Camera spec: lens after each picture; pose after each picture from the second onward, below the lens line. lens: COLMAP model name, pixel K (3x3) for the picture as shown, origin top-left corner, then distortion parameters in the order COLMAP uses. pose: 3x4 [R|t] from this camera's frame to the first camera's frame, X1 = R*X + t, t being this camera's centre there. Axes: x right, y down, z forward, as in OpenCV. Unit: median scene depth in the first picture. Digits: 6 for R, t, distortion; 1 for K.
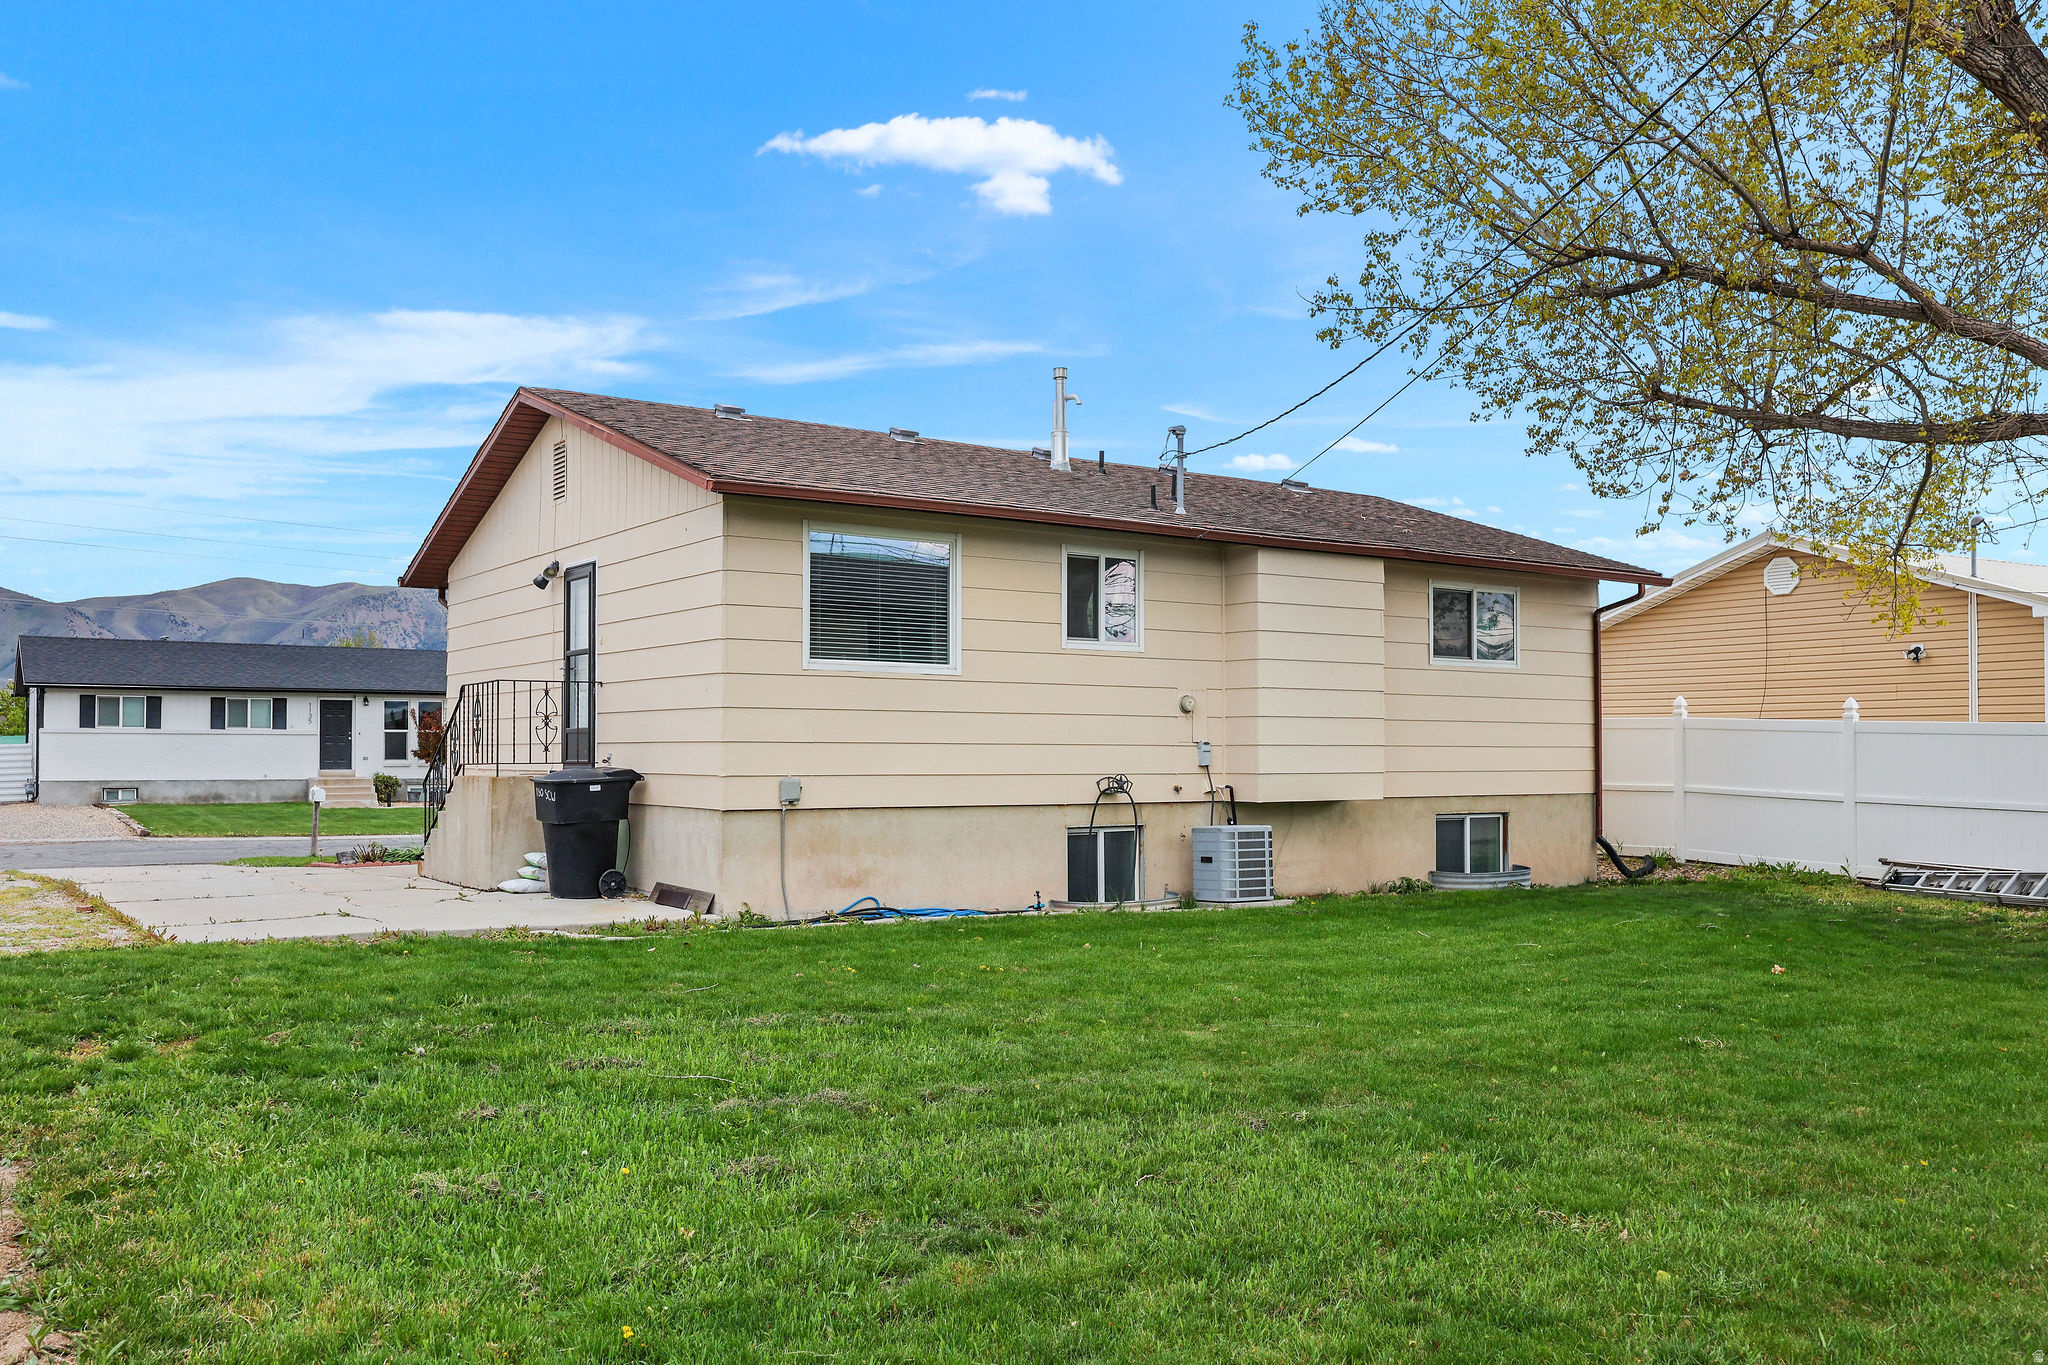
lens RADIAL K [[1716.1, 0, 1017.8], [0, 1716.1, 685.0], [0, 0, 1]] dist [0.005025, -0.005220]
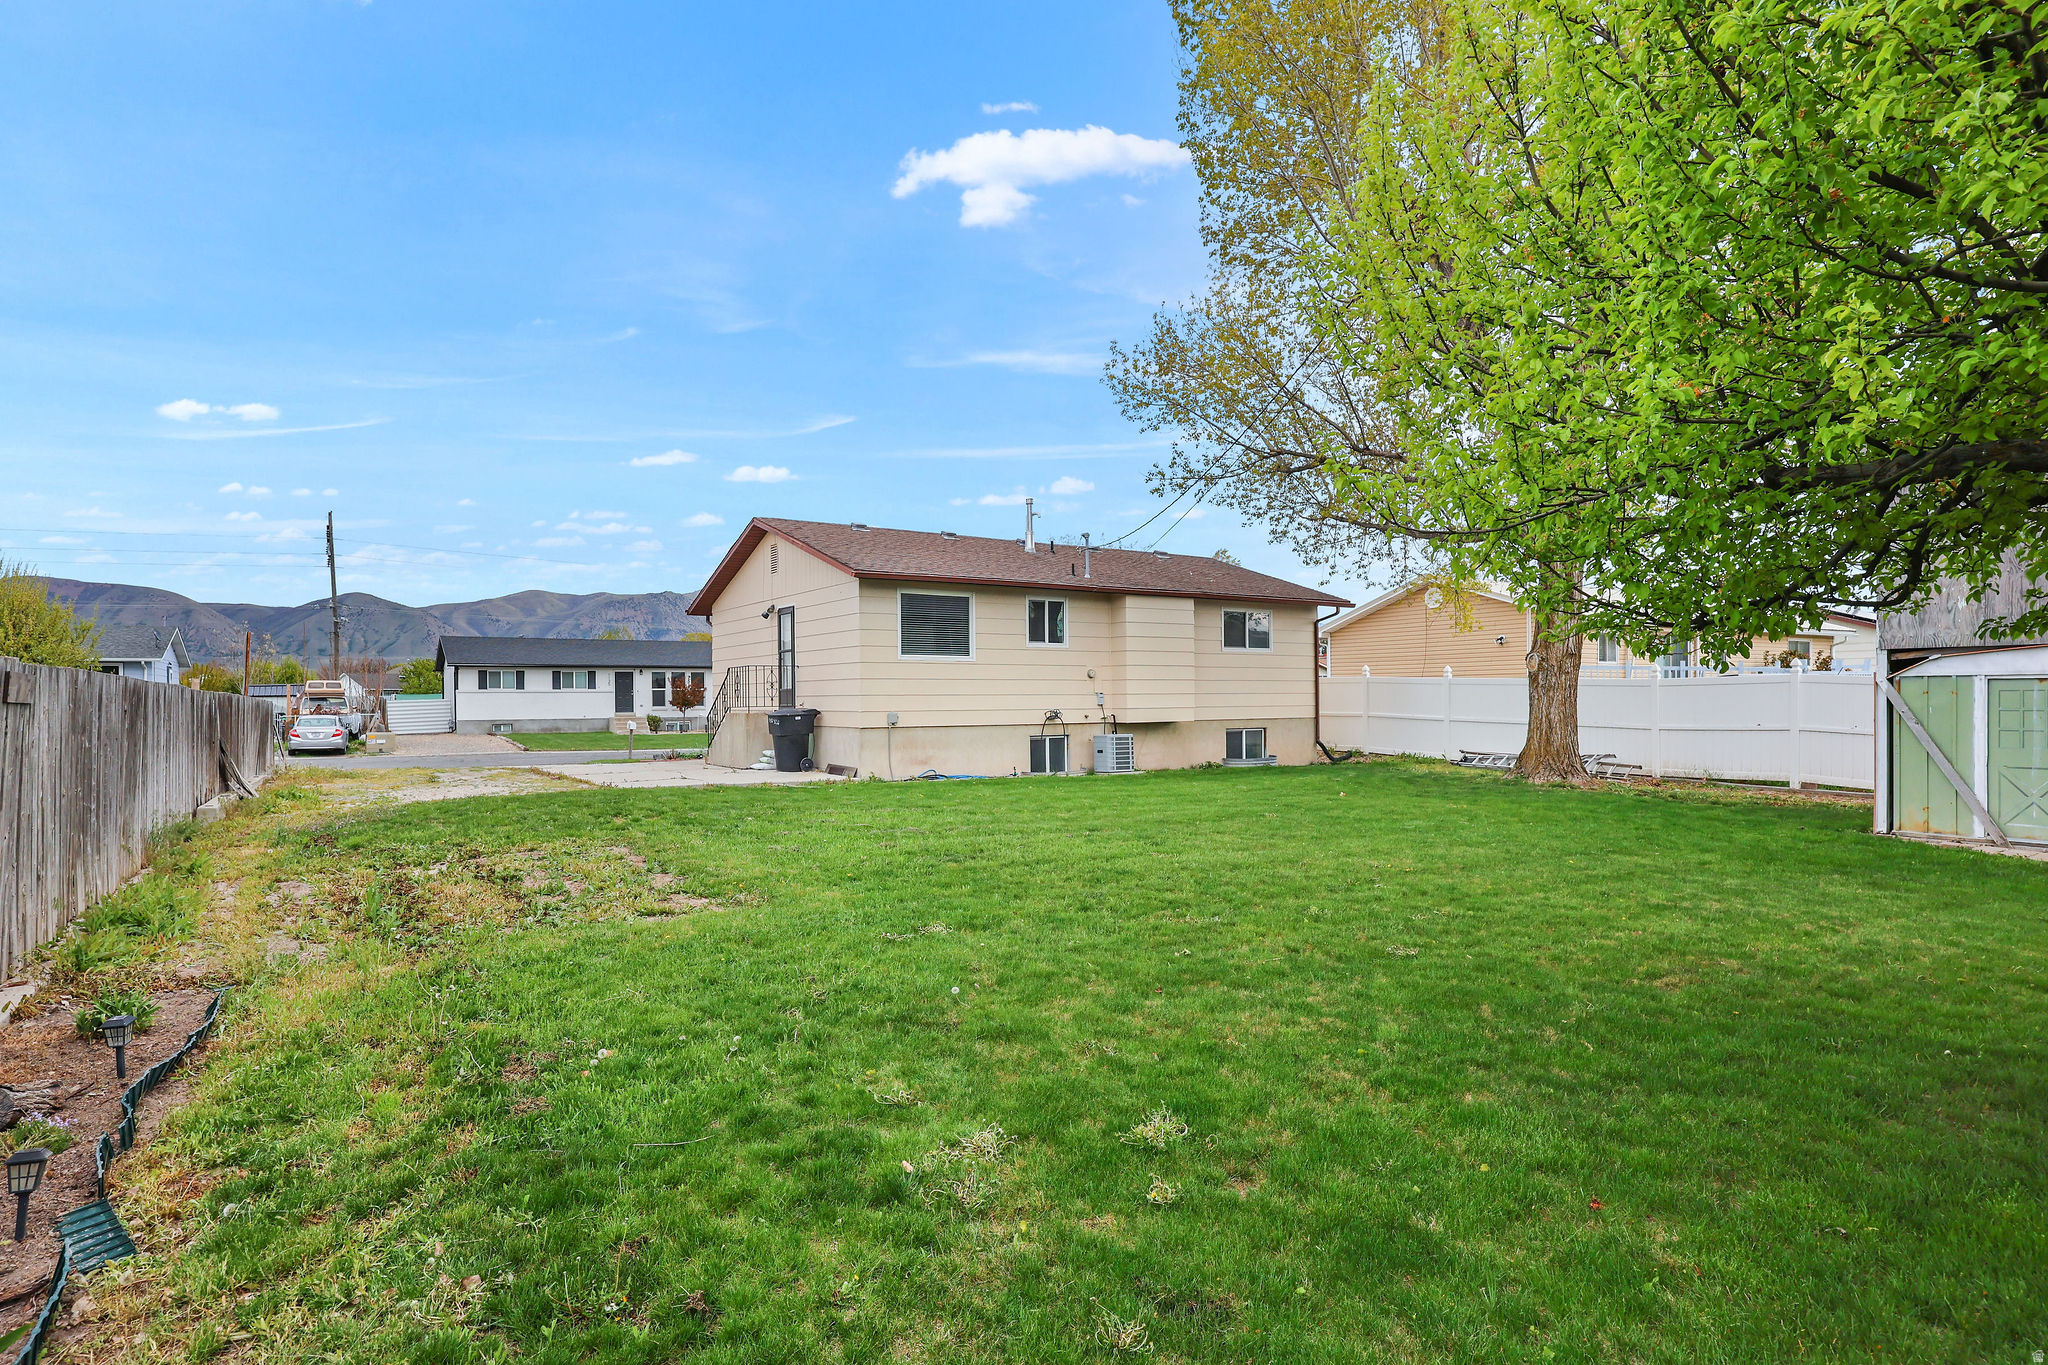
lens RADIAL K [[1113.1, 0, 1034.3], [0, 1113.1, 682.3], [0, 0, 1]] dist [0.000620, 0.000379]
pose [[0.999955, -0.009343, -0.001916, 0.035115], [0.009387, 0.999652, 0.024648, -0.011307], [0.001685, -0.024665, 0.999694, -0.290075]]
